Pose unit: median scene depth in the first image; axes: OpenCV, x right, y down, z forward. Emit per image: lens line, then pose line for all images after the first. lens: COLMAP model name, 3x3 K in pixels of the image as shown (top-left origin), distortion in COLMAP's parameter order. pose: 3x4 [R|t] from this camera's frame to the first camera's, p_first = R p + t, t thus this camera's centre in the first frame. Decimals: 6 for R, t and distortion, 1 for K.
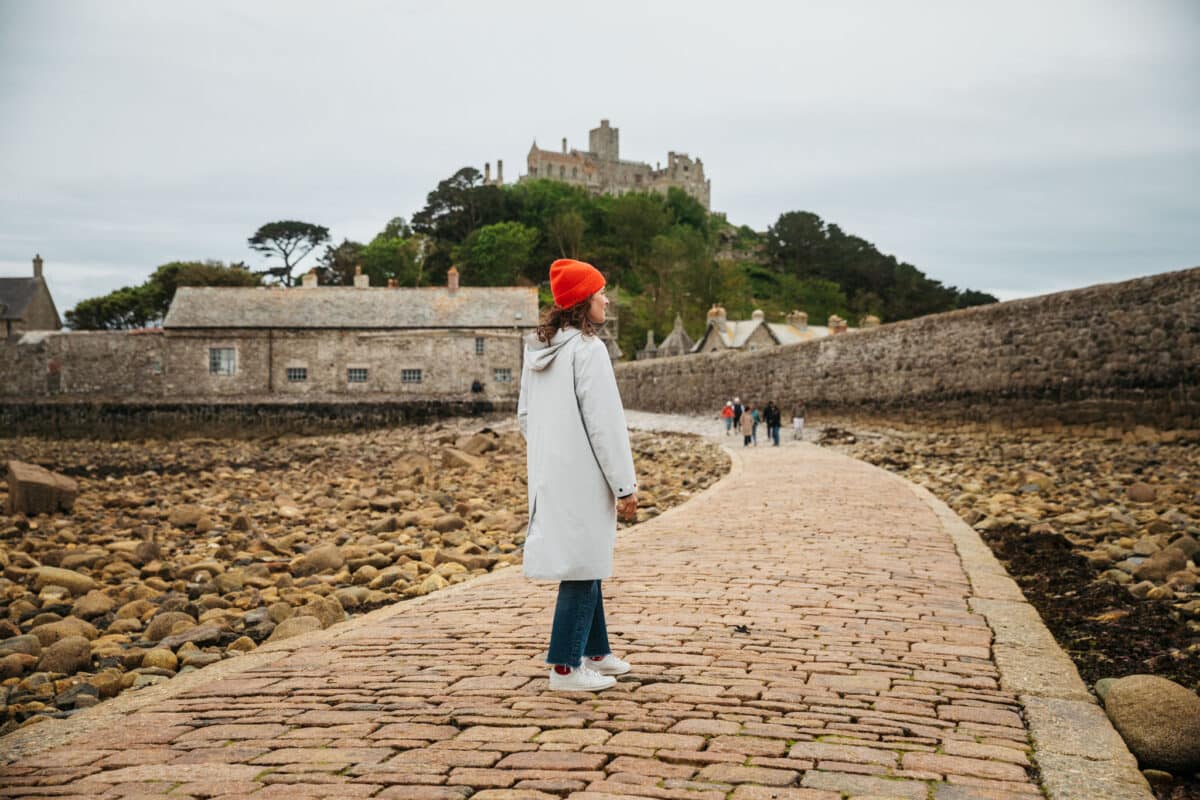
lens RADIAL K [[1126.5, 0, 600.0], [0, 1126.5, 400.0], [0, 0, 1]] dist [0.013463, 0.003398]
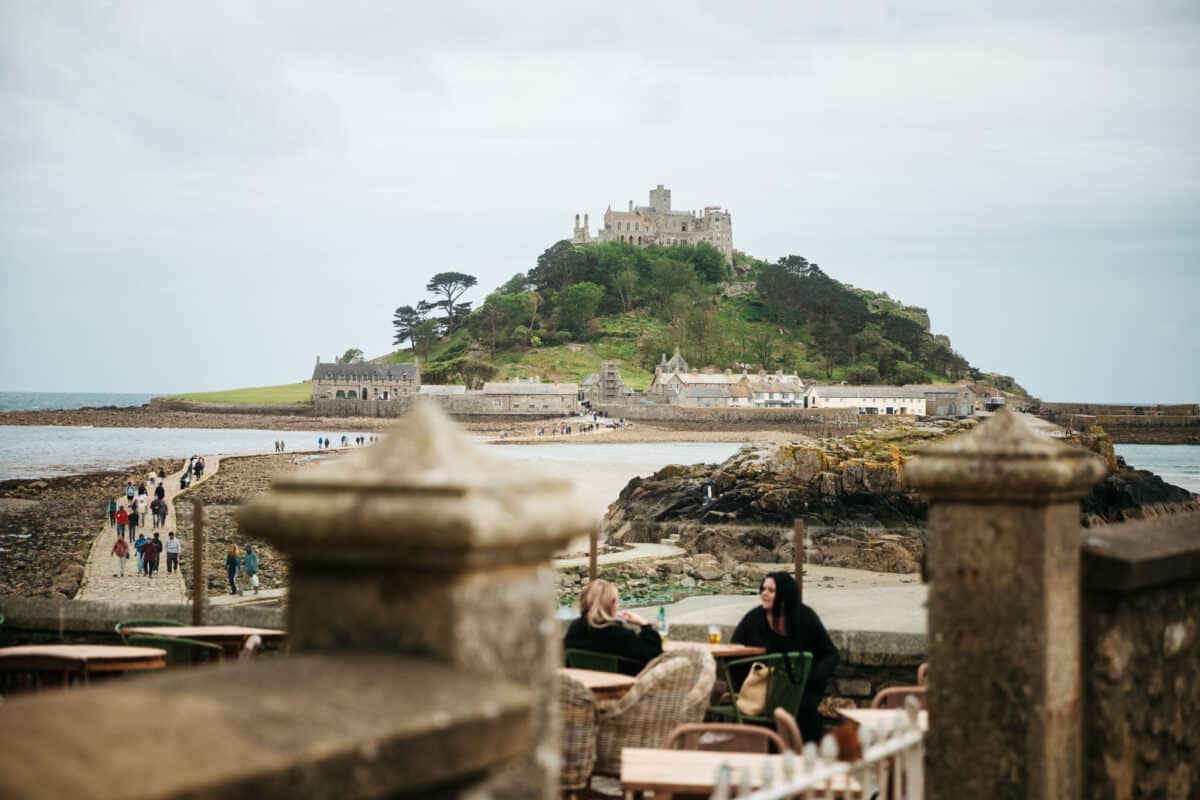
lens RADIAL K [[1126.5, 0, 600.0], [0, 1126.5, 400.0], [0, 0, 1]] dist [0.013463, 0.003398]
pose [[0.996294, 0.009331, -0.085507, 0.069536], [-0.006415, 0.999390, 0.034316, -0.035130], [0.085775, -0.033640, 0.995746, -0.561445]]
